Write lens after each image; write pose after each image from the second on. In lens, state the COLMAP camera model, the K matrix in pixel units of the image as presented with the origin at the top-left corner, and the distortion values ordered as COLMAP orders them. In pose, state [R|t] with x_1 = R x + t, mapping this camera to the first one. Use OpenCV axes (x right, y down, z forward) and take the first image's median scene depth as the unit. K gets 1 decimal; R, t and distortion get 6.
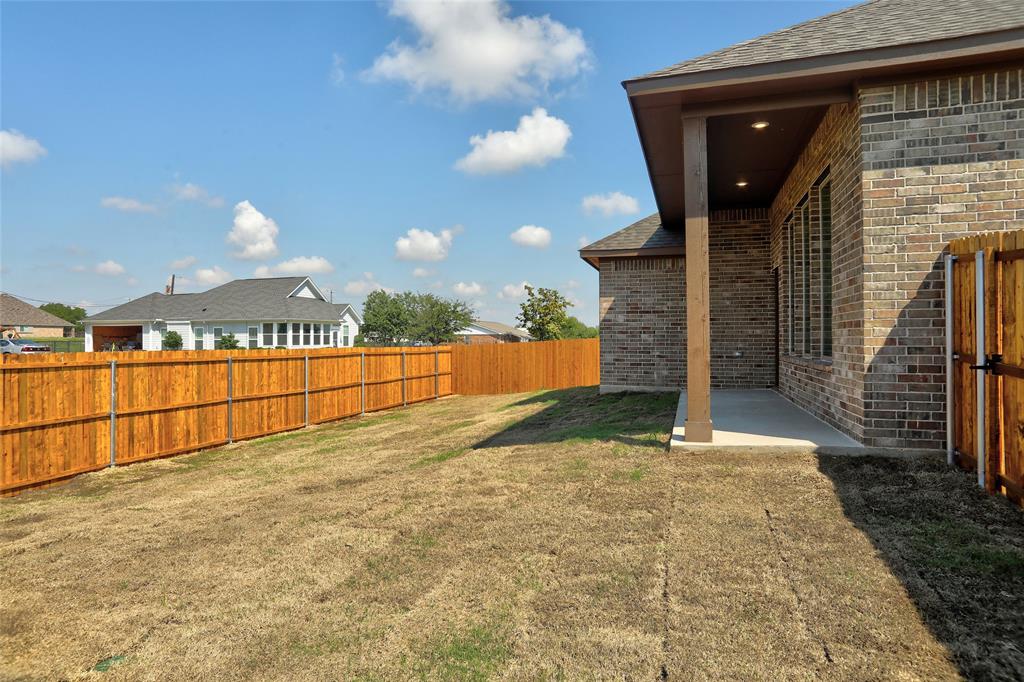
lens RADIAL K [[584.8, 0, 506.2], [0, 584.8, 335.0], [0, 0, 1]] dist [-0.075739, 0.053461]
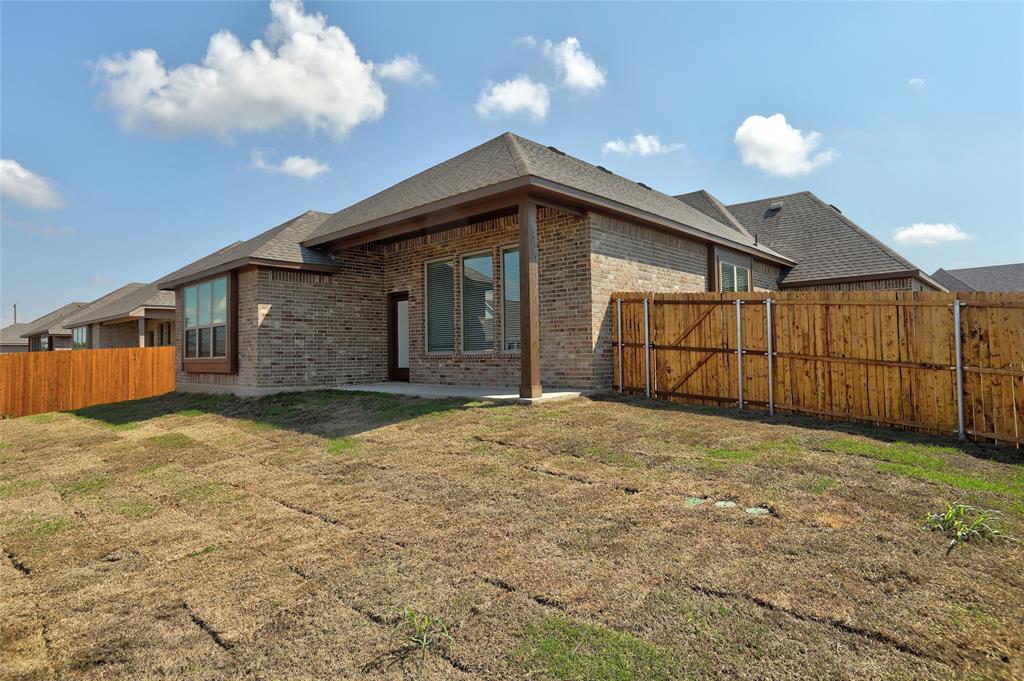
lens RADIAL K [[584.8, 0, 506.2], [0, 584.8, 334.5], [0, 0, 1]] dist [-0.075739, 0.053461]
pose [[0.448156, 0.026693, 0.893557, -0.756669], [0.006855, 0.999422, -0.033294, 0.037072], [-0.893929, 0.021046, 0.447714, 0.200446]]
